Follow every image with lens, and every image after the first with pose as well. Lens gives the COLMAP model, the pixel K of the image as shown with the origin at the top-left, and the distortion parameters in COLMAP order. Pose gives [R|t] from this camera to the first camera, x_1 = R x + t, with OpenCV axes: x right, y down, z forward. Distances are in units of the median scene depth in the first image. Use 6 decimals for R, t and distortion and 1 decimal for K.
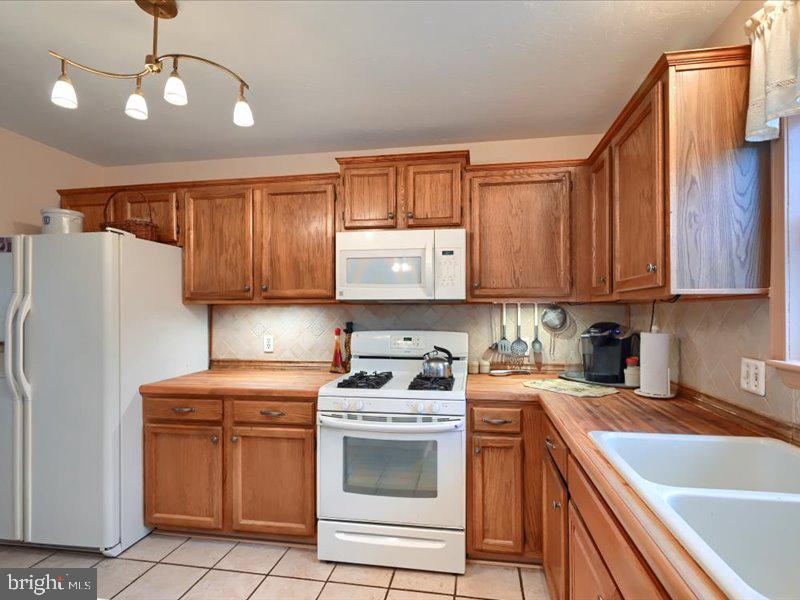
lens RADIAL K [[434.5, 0, 439.8], [0, 434.5, 302.6], [0, 0, 1]] dist [-0.002873, -0.000245]
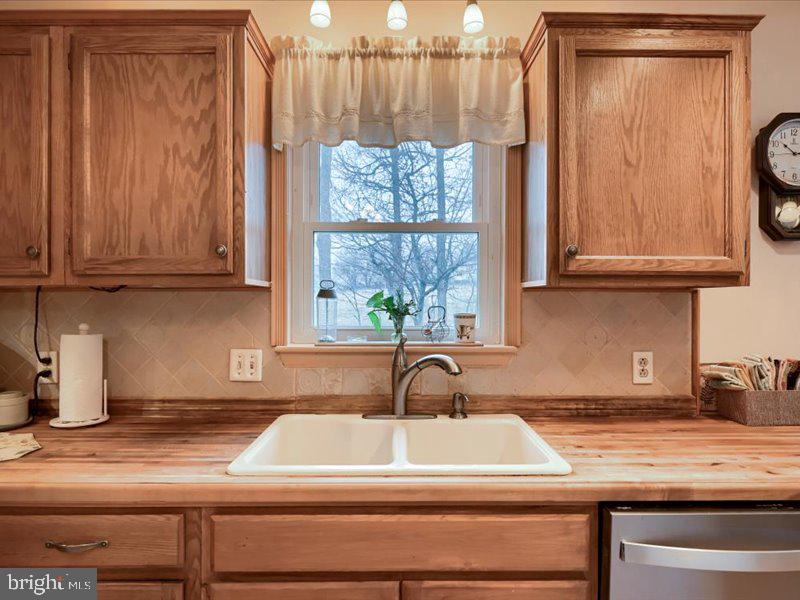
lens RADIAL K [[488.1, 0, 383.0], [0, 488.1, 300.0], [0, 0, 1]] dist [-0.000988, -0.000078]
pose [[-0.143246, 0.007171, 0.989661, -0.307765], [-0.017091, 0.999807, -0.009718, 0.011710], [-0.989540, -0.018307, -0.143096, 0.536489]]
